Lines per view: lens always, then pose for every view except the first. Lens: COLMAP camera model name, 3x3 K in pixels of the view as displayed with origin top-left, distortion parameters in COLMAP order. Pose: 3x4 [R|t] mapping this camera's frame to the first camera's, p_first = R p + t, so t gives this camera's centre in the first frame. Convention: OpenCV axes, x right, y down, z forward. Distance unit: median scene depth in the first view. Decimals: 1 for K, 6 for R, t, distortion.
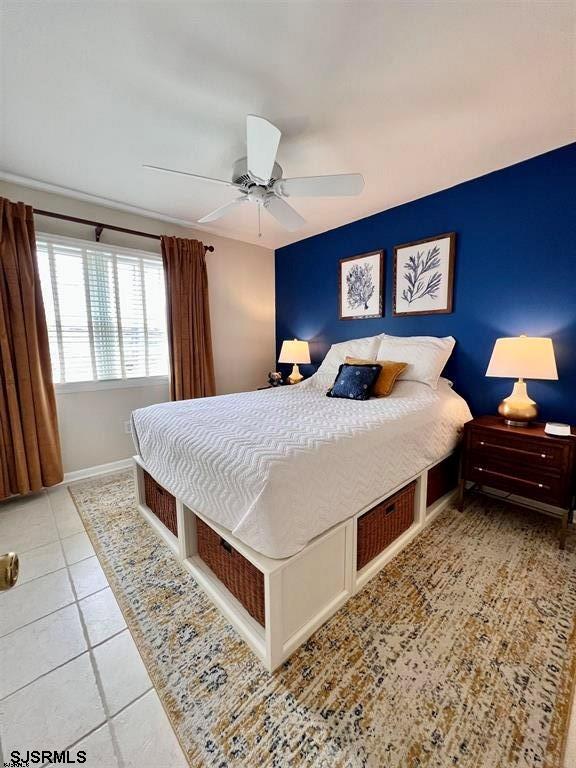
lens RADIAL K [[308.8, 0, 296.0], [0, 308.8, 378.1], [0, 0, 1]] dist [-0.002988, 0.000001]
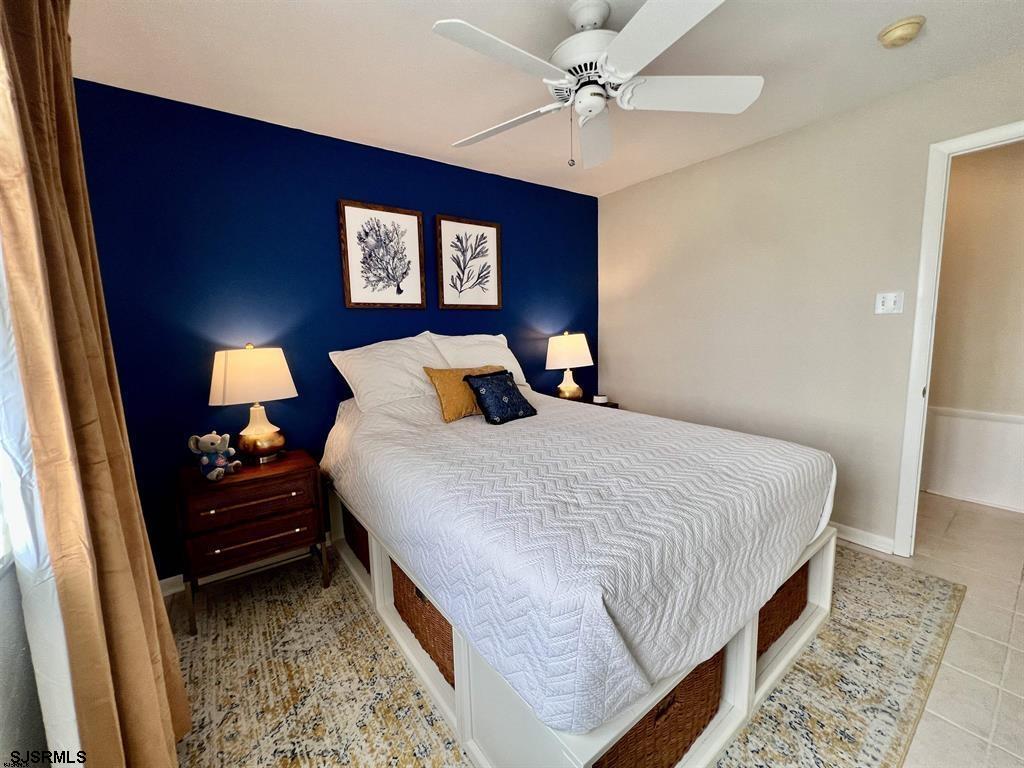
lens RADIAL K [[411.7, 0, 509.0], [0, 411.7, 383.8], [0, 0, 1]] dist [-0.002988, 0.000001]
pose [[0.129686, -0.101624, 0.986334, -0.676667], [0.161290, 0.983648, 0.080140, -0.077711], [-0.978349, 0.148693, 0.143956, 0.752448]]
